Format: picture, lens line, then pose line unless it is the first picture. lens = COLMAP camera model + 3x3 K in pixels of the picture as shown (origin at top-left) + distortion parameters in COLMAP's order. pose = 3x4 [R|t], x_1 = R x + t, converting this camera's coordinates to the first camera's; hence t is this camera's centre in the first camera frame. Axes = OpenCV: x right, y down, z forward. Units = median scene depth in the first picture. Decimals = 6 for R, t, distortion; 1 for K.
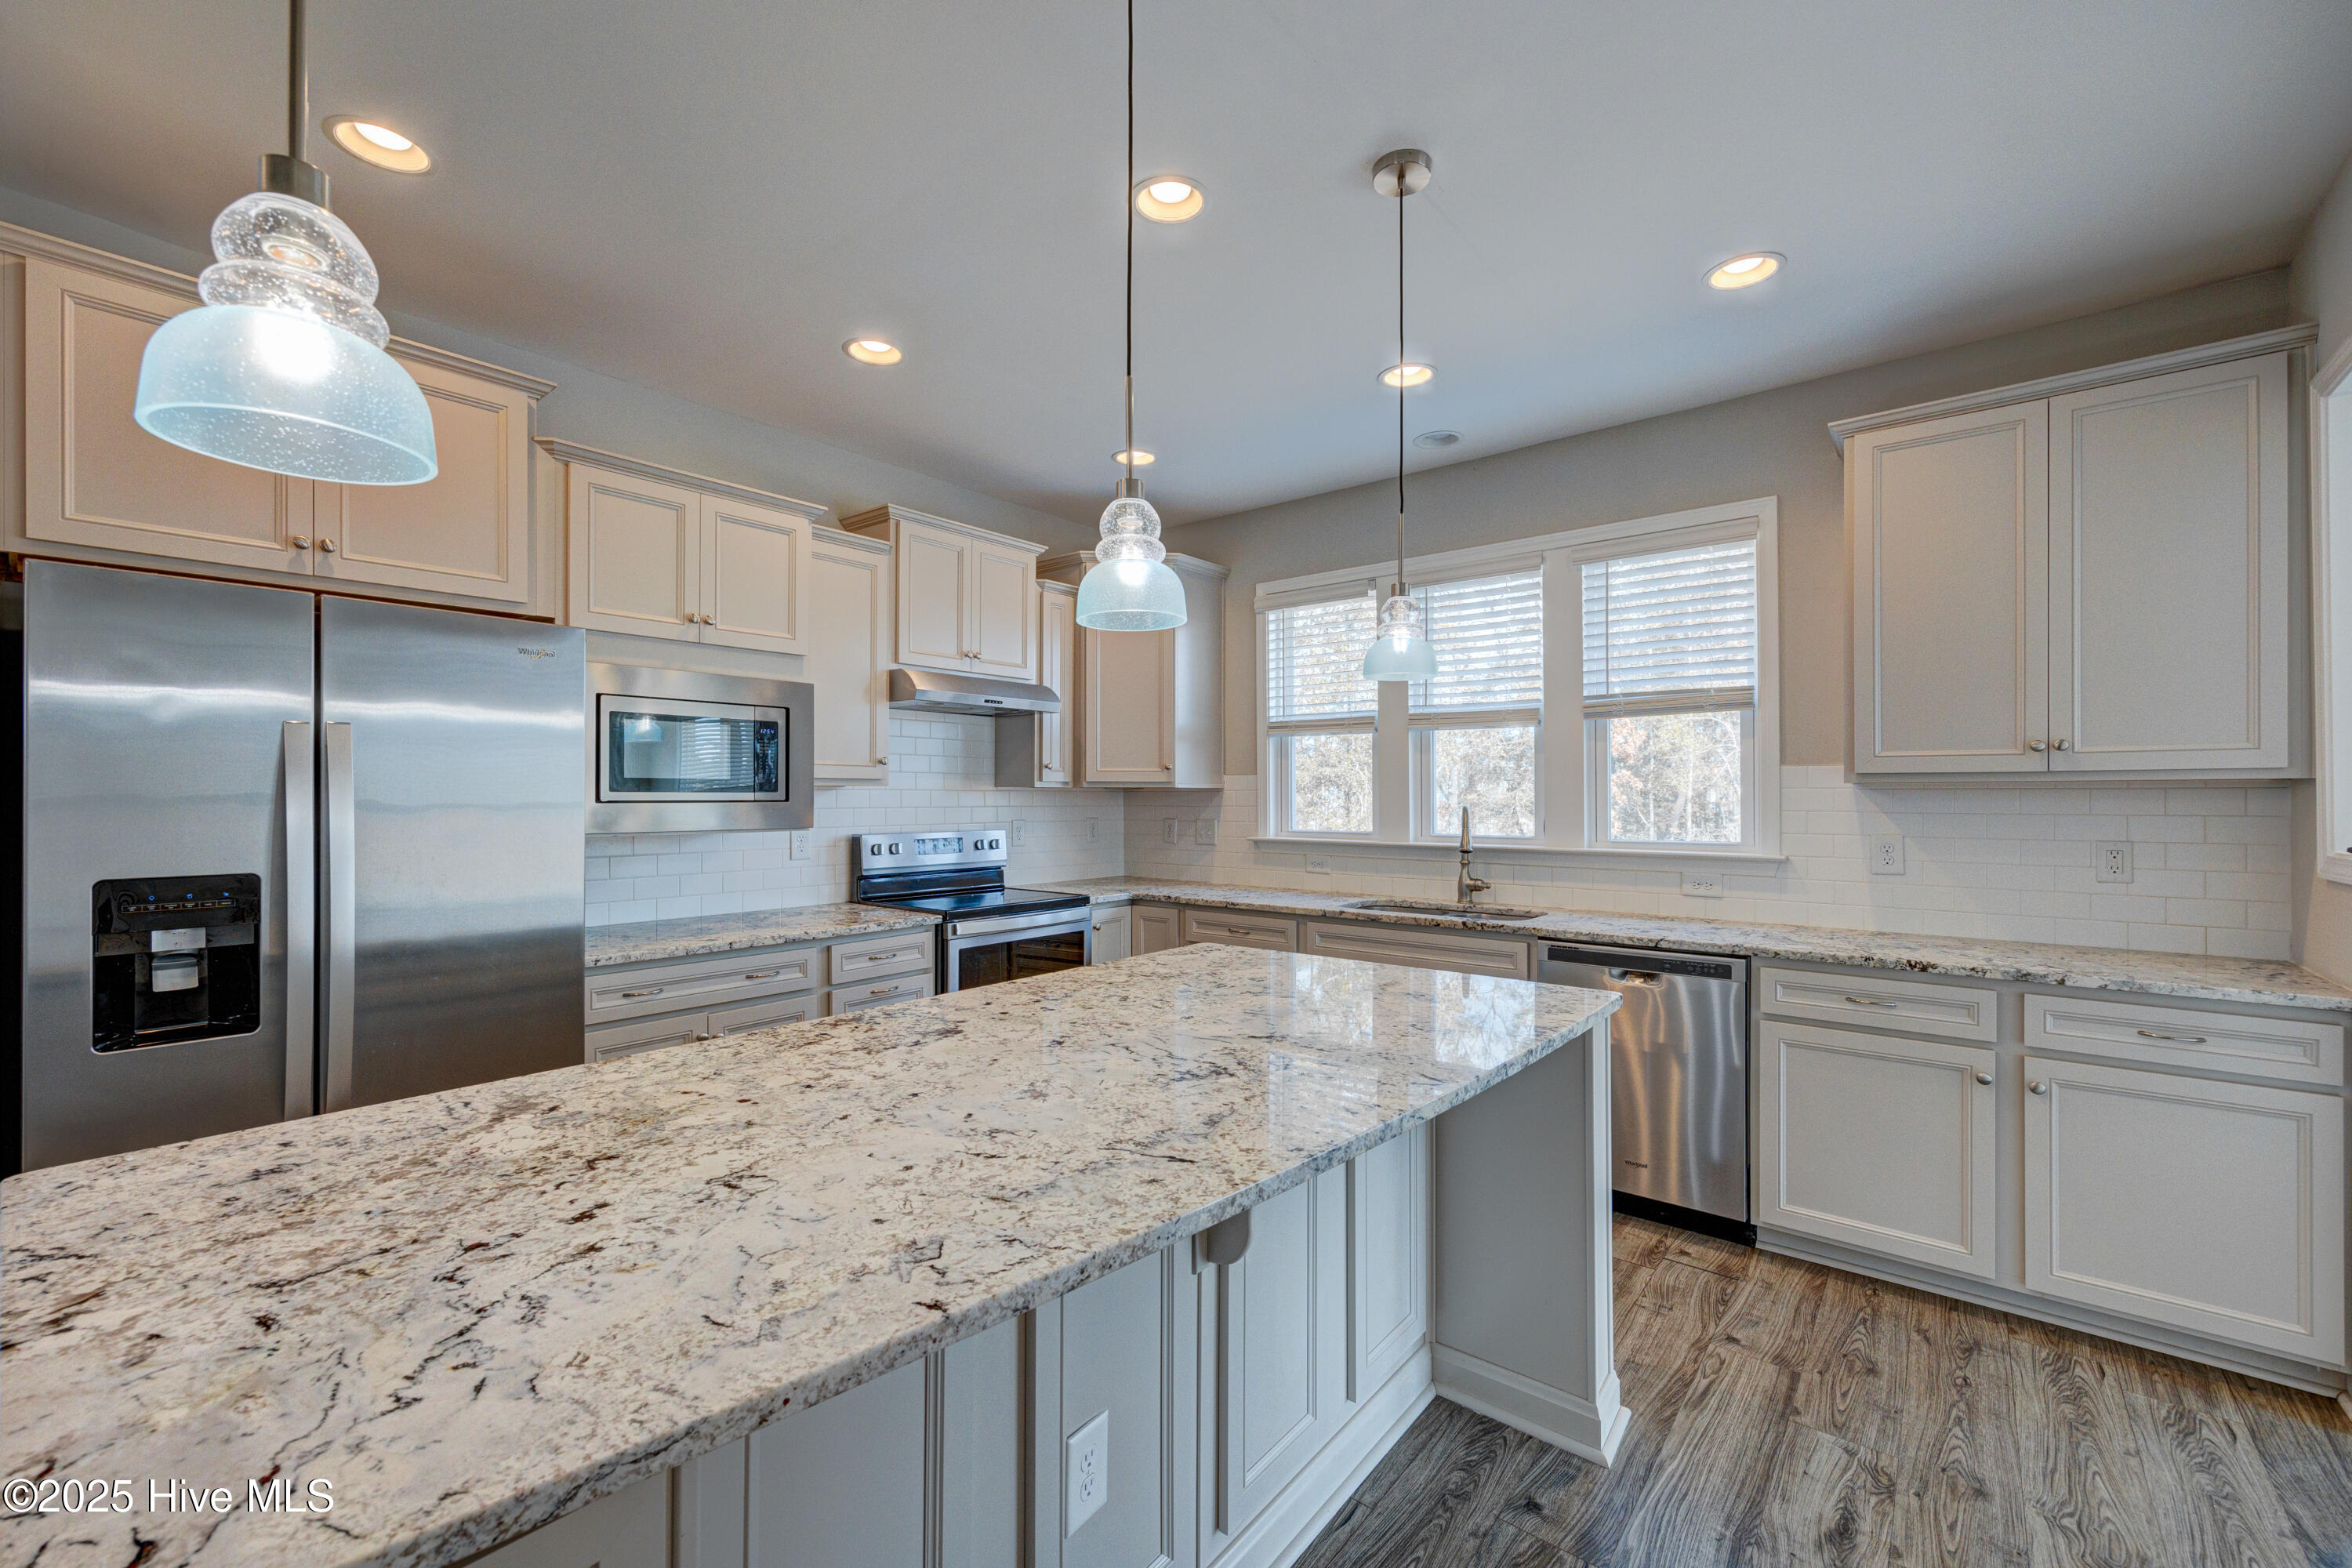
lens RADIAL K [[949.1, 0, 1181.4], [0, 949.1, 794.2], [0, 0, 1]] dist [0.000850, 0.000092]
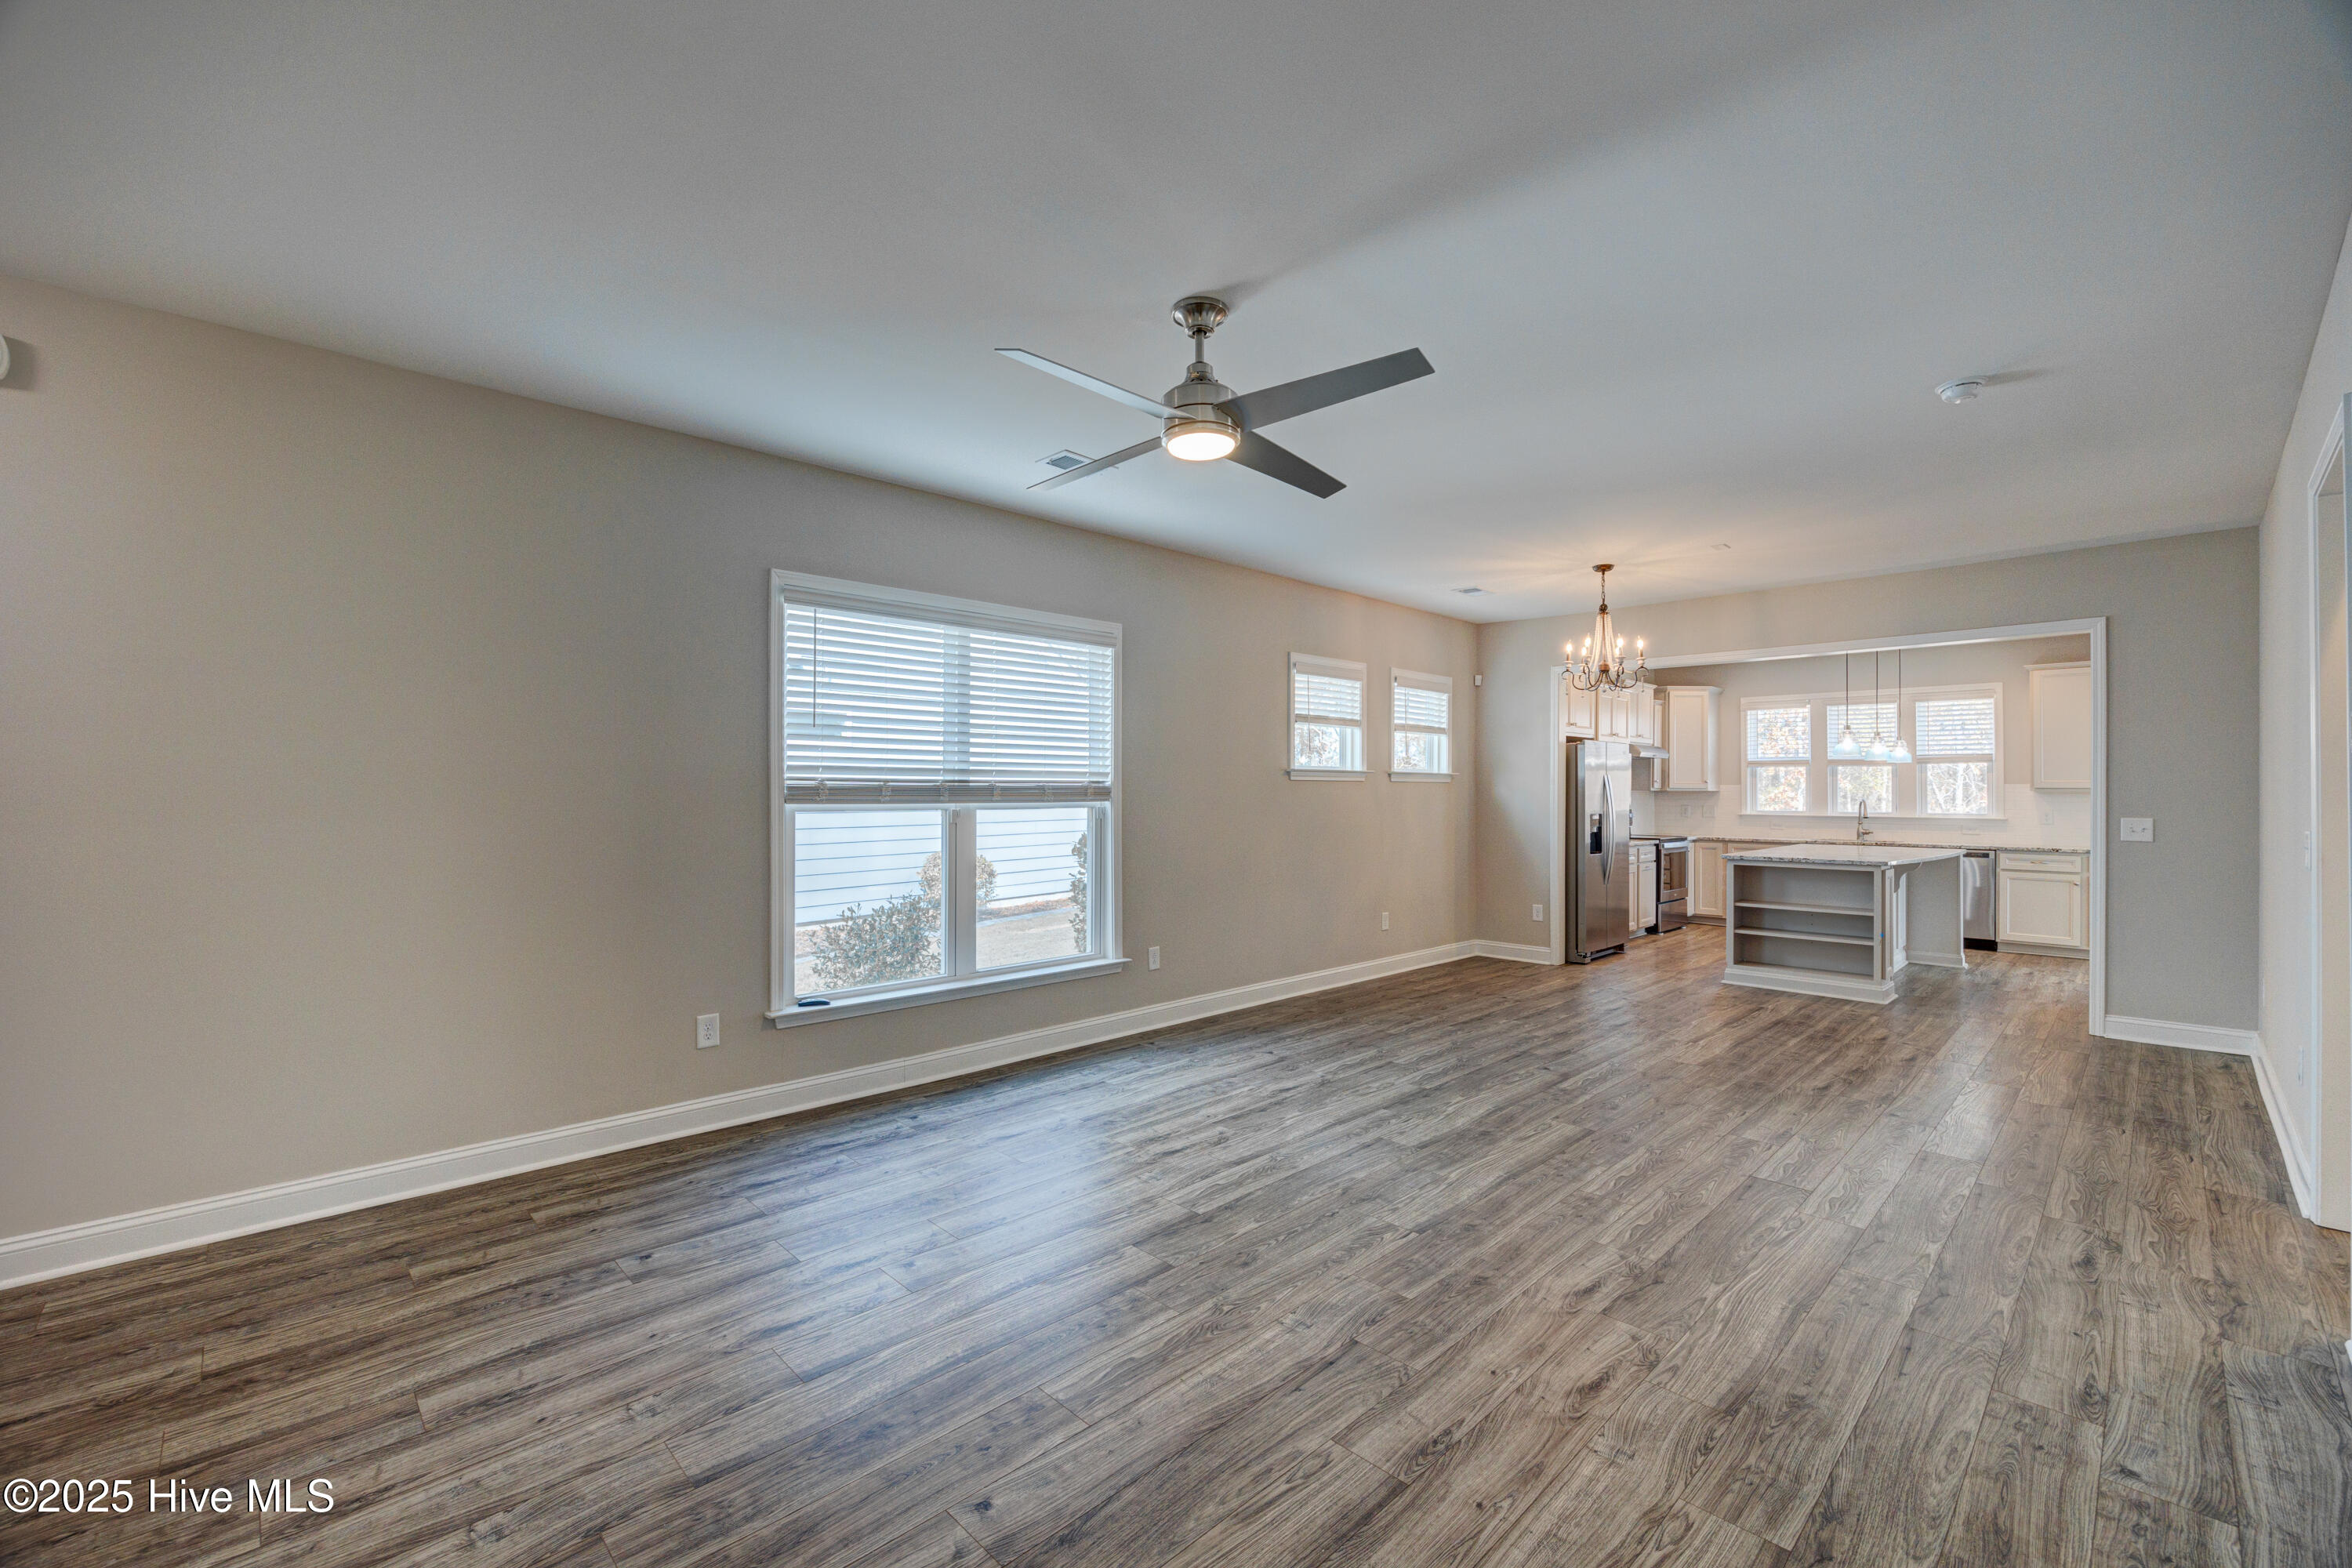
lens RADIAL K [[966.3, 0, 1196.6], [0, 966.3, 786.1], [0, 0, 1]] dist [-0.012592, 0.001045]
pose [[0.994629, 0.003020, -0.103463, -1.305737], [-0.003513, 0.999983, -0.004583, -0.004372], [0.103447, 0.004922, 0.994623, -1.852662]]
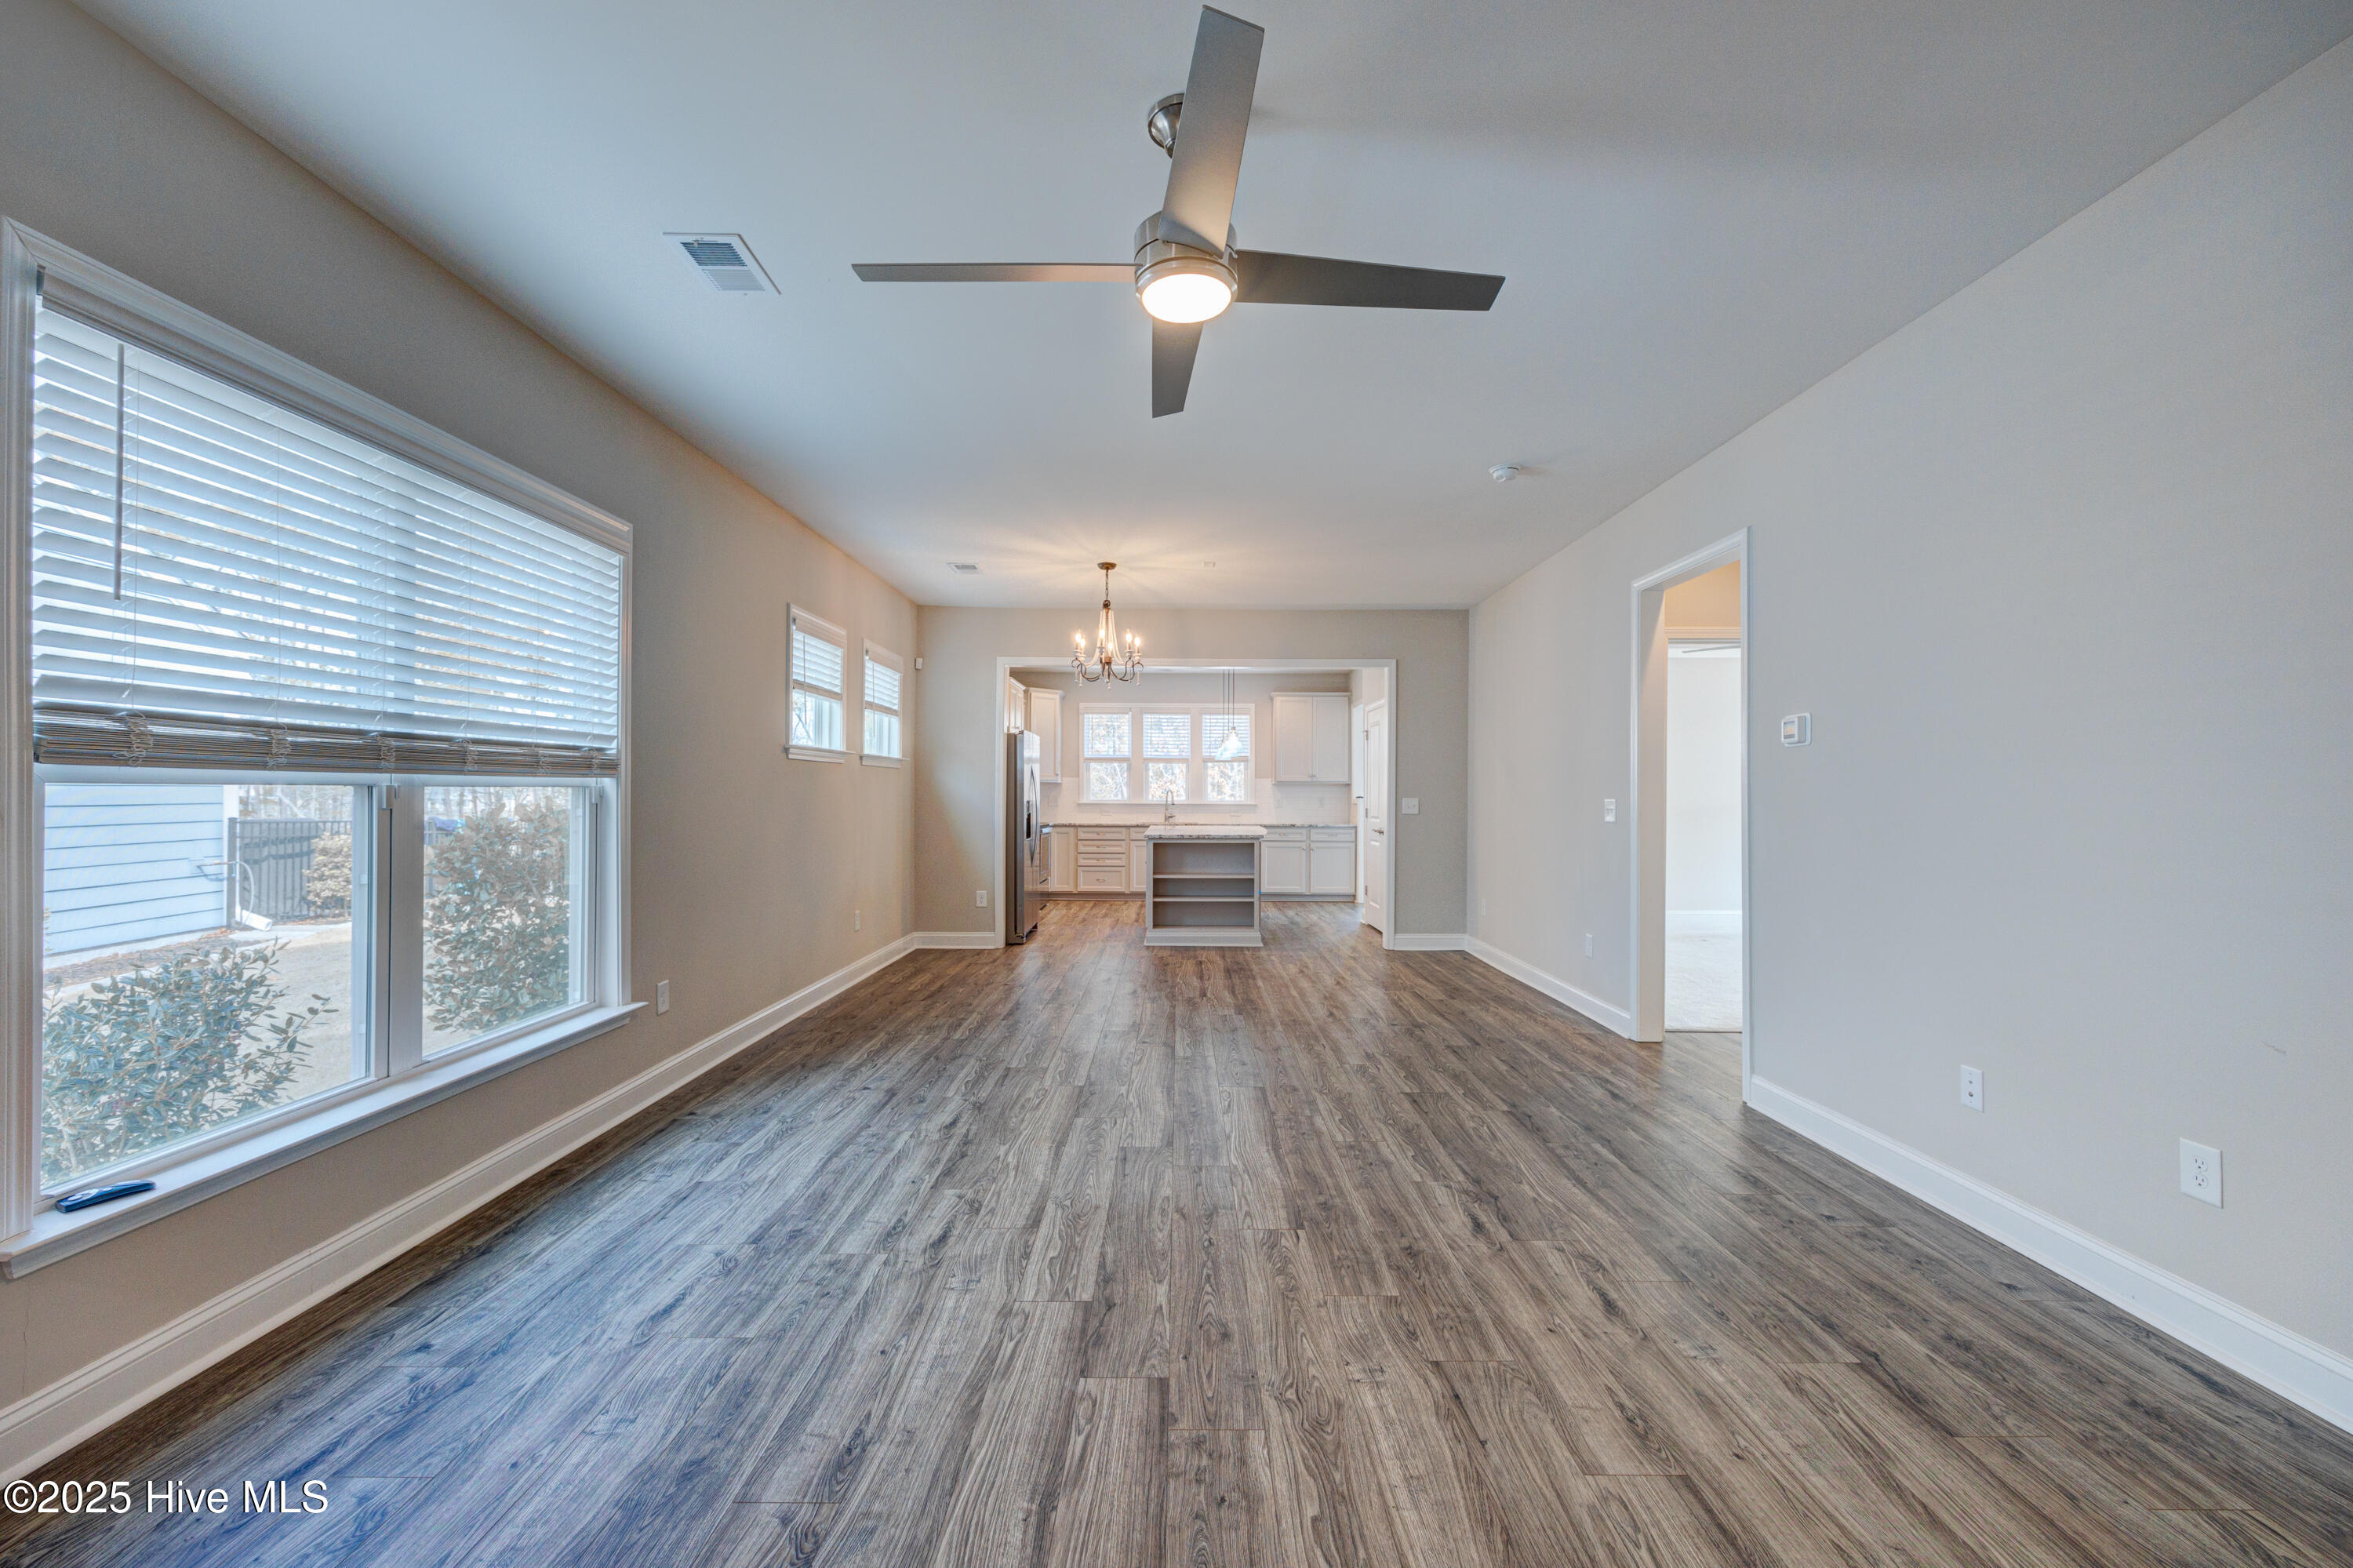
lens RADIAL K [[918.7, 0, 1179.4], [0, 918.7, 792.5], [0, 0, 1]] dist [-0.001699, 0.000289]
pose [[0.774803, 0.005258, 0.632181, -1.769072], [-0.005876, 0.999982, -0.001116, 0.026840], [-0.632176, -0.002850, 0.774820, -1.500092]]
